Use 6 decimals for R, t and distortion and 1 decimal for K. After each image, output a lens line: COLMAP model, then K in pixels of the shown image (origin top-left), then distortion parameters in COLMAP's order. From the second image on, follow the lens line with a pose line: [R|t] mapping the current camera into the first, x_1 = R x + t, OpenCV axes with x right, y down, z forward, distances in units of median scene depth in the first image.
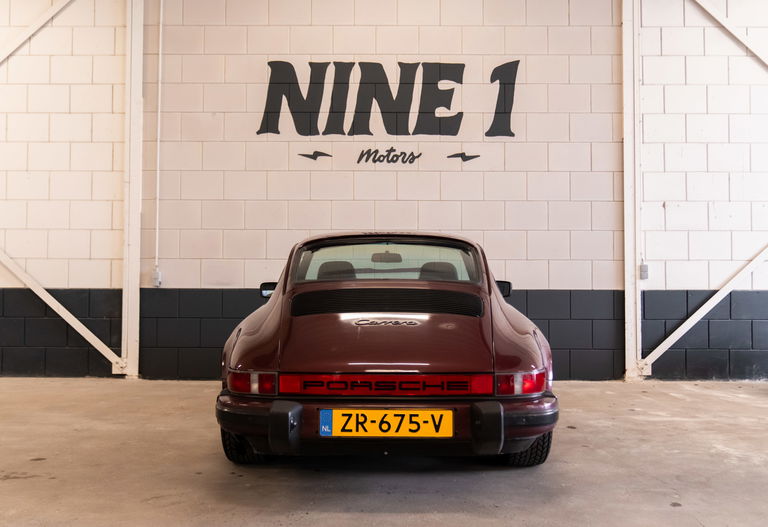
lens RADIAL K [[691.9, 0, 377.3], [0, 691.9, 264.4], [0, 0, 1]] dist [-0.030261, 0.022057]
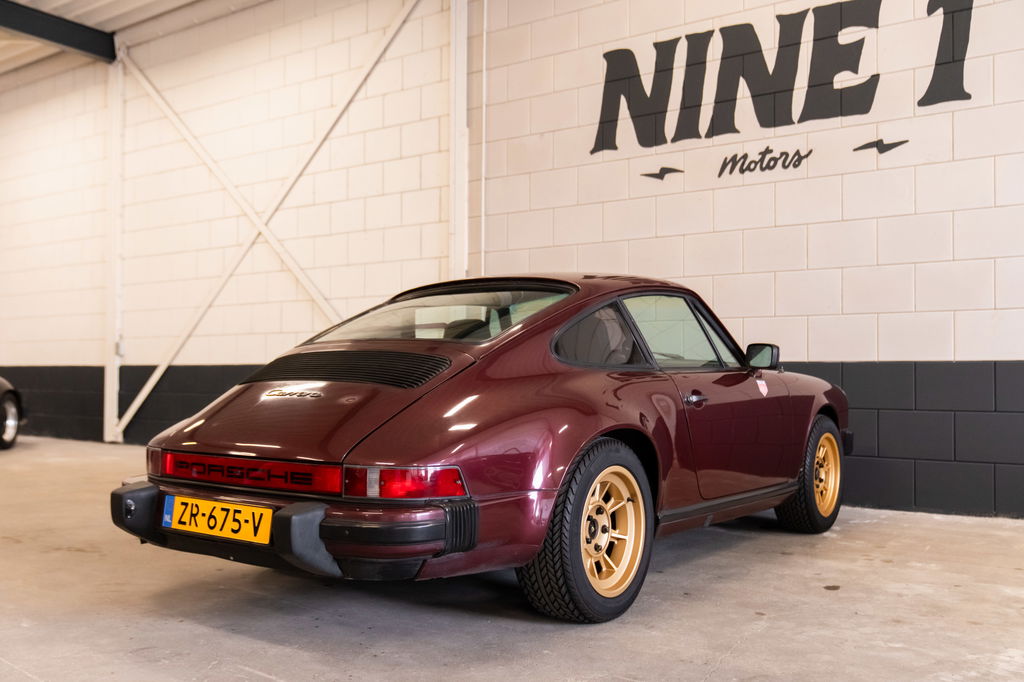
lens RADIAL K [[943.8, 0, 512.5], [0, 943.8, 346.1], [0, 0, 1]] dist [-0.008132, 0.000000]
pose [[0.814459, -0.017050, -0.579970, 0.341061], [0.021125, 0.999777, 0.000274, 0.015089], [0.579836, -0.012475, 0.814637, 0.124013]]
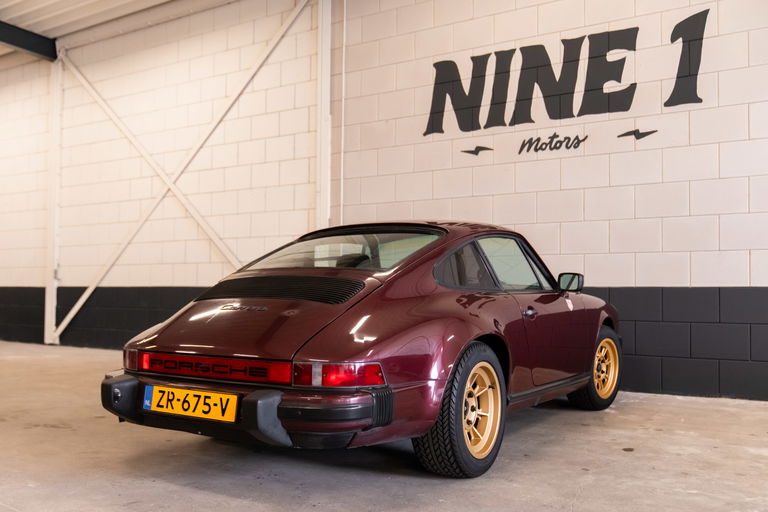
lens RADIAL K [[675.5, 0, 368.5], [0, 675.5, 268.5], [0, 0, 1]] dist [-0.013322, 0.005819]
pose [[0.854145, -0.015845, -0.519794, 0.273298], [0.013319, 0.999874, -0.008594, 0.015531], [0.519865, 0.000417, 0.854249, 0.102038]]
